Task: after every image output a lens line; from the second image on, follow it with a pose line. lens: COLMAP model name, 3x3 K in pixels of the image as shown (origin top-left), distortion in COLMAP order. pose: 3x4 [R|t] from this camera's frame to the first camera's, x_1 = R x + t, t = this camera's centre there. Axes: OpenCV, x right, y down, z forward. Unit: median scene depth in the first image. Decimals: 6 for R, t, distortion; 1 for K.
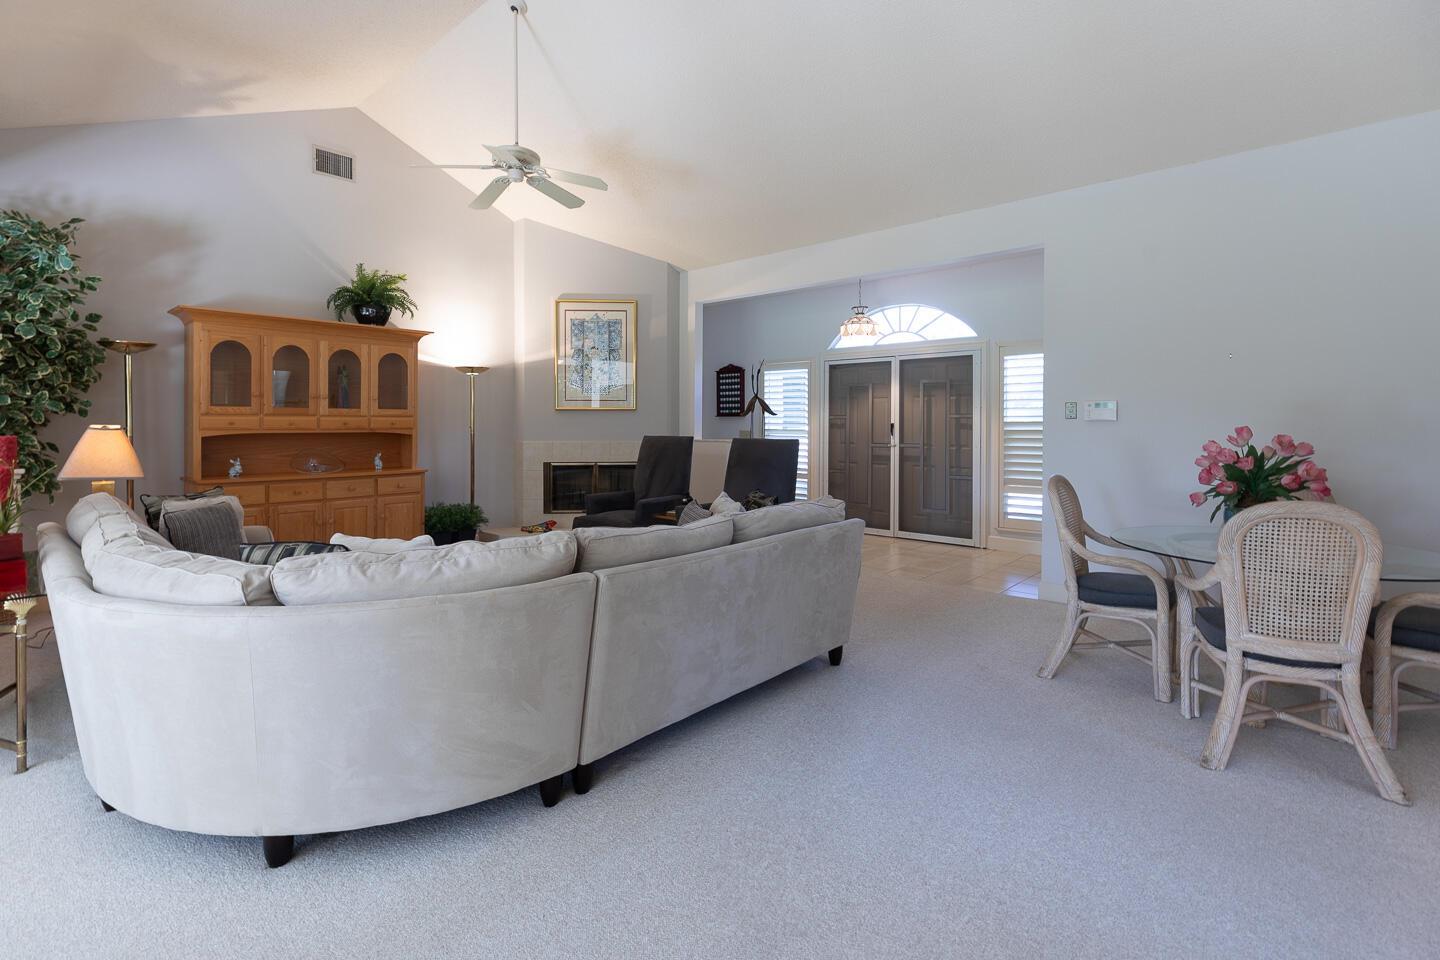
lens RADIAL K [[696.7, 0, 727.2], [0, 696.7, 427.0], [0, 0, 1]] dist [0.001715, -0.000287]
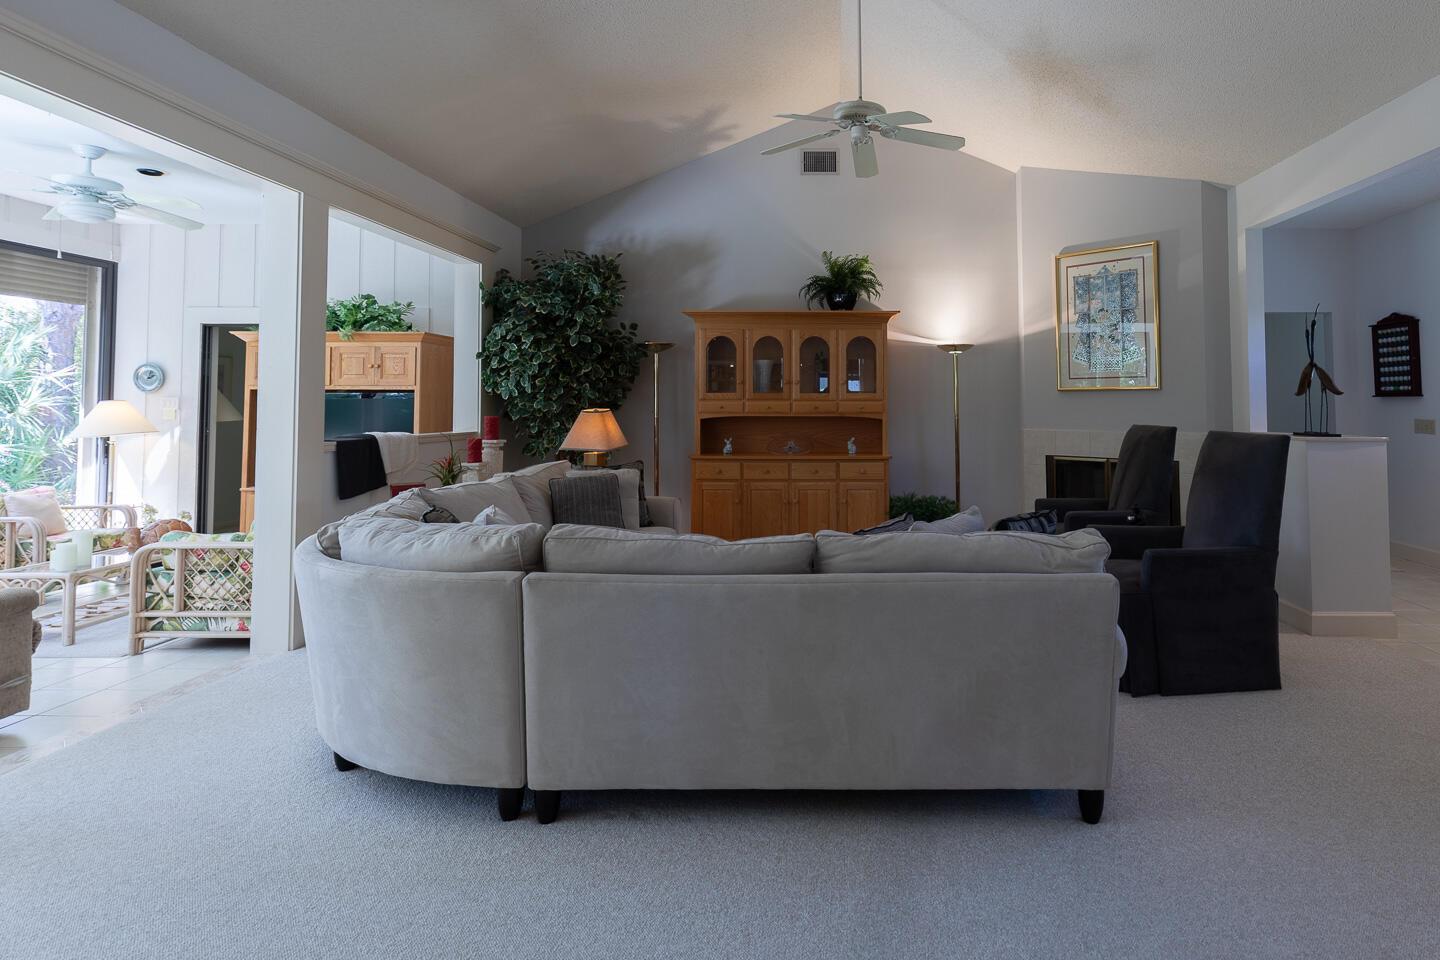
lens RADIAL K [[758.2, 0, 725.5], [0, 758.2, 378.5], [0, 0, 1]] dist [0.001965, 0.000096]
pose [[0.650654, -0.029383, -0.758806, 0.207990], [-0.003698, 0.999117, -0.041860, -0.000500], [0.759366, 0.030042, 0.649970, 0.158343]]
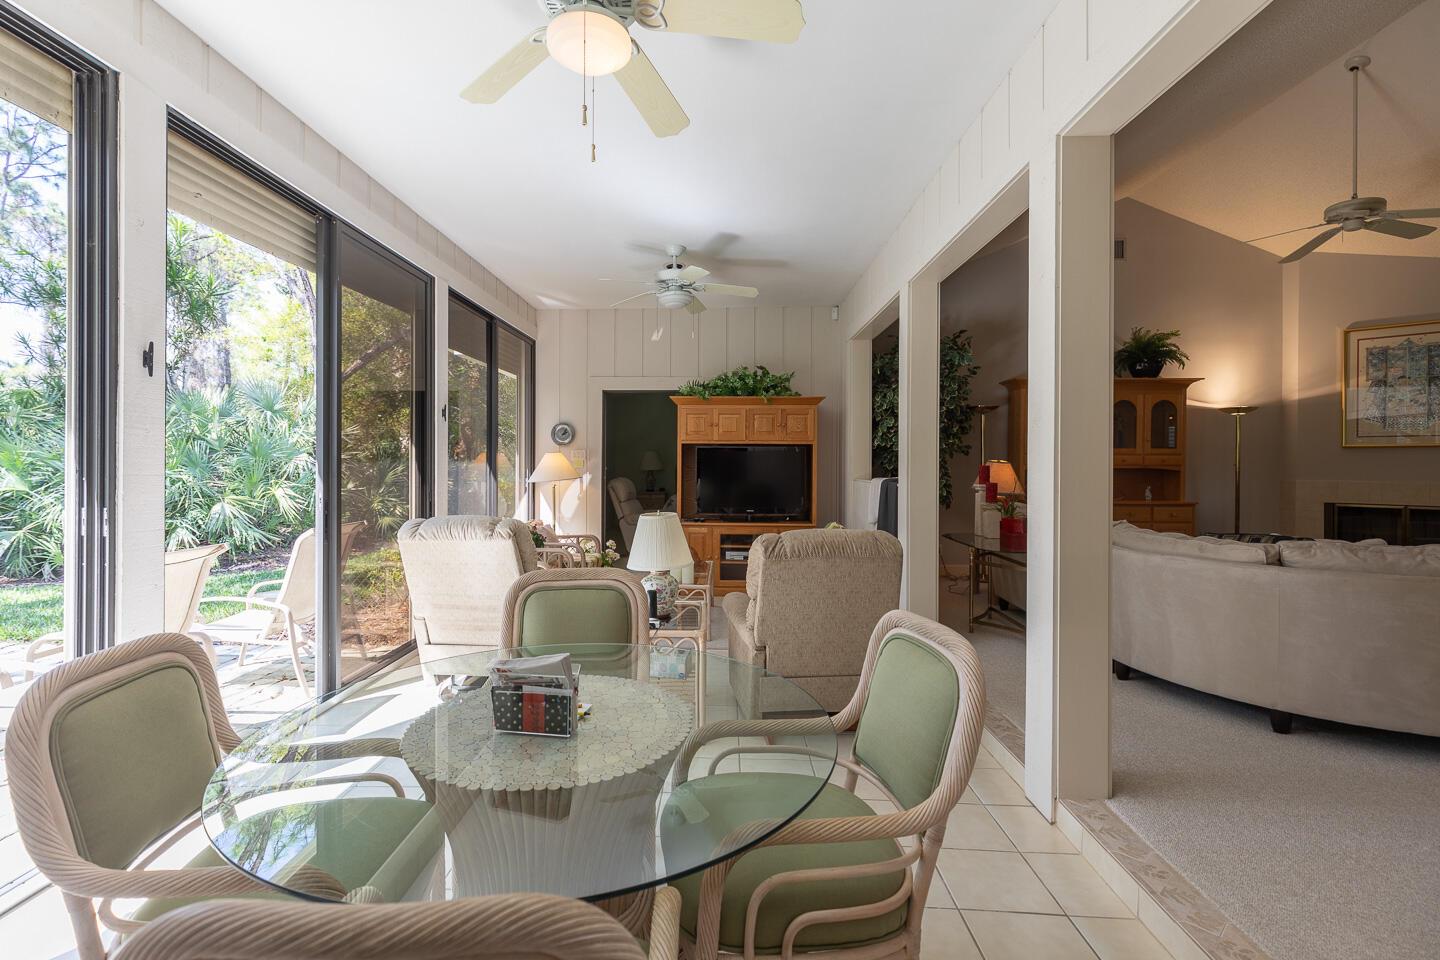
lens RADIAL K [[664.3, 0, 690.5], [0, 664.3, 464.6], [0, 0, 1]] dist [0.001048, 0.000051]
pose [[0.604112, 0.004858, -0.796885, -0.075033], [-0.009119, 0.999958, -0.000817, 0.009245], [0.796847, 0.007760, 0.604131, -0.292545]]
